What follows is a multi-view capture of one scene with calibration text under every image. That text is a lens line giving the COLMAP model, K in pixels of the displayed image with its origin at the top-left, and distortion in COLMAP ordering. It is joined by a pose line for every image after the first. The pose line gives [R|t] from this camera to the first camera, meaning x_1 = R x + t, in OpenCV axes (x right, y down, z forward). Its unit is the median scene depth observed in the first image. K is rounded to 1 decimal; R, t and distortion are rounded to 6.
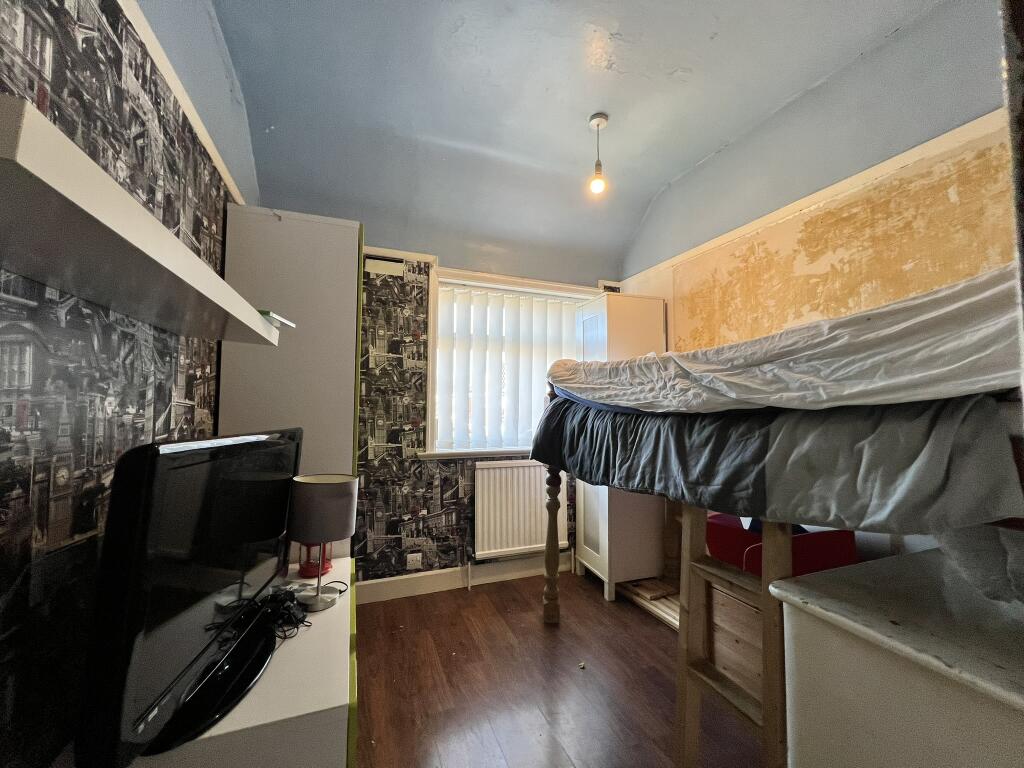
lens RADIAL K [[410.3, 0, 511.1], [0, 410.3, 381.1], [0, 0, 1]] dist [-0.000677, -0.000039]
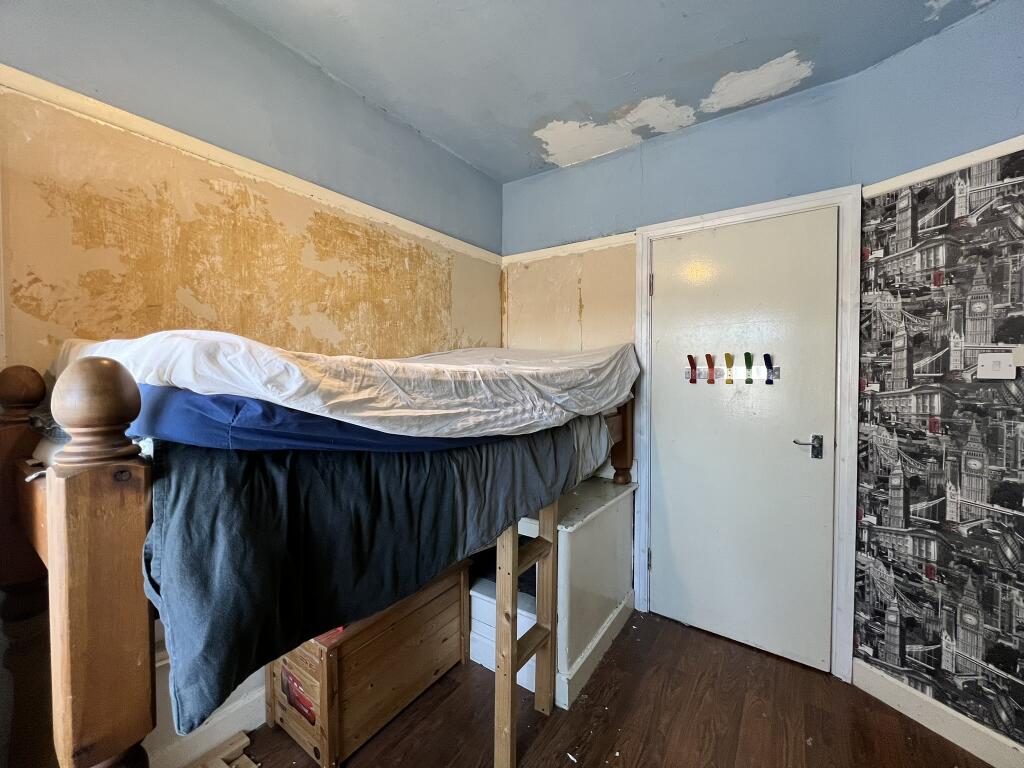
lens RADIAL K [[410.3, 0, 511.1], [0, 410.3, 381.1], [0, 0, 1]] dist [-0.000677, -0.000039]
pose [[-0.561103, -0.025816, 0.827343, -0.327533], [-0.049167, 0.998788, -0.002179, -0.033827], [-0.826284, -0.041901, -0.561692, 1.268505]]
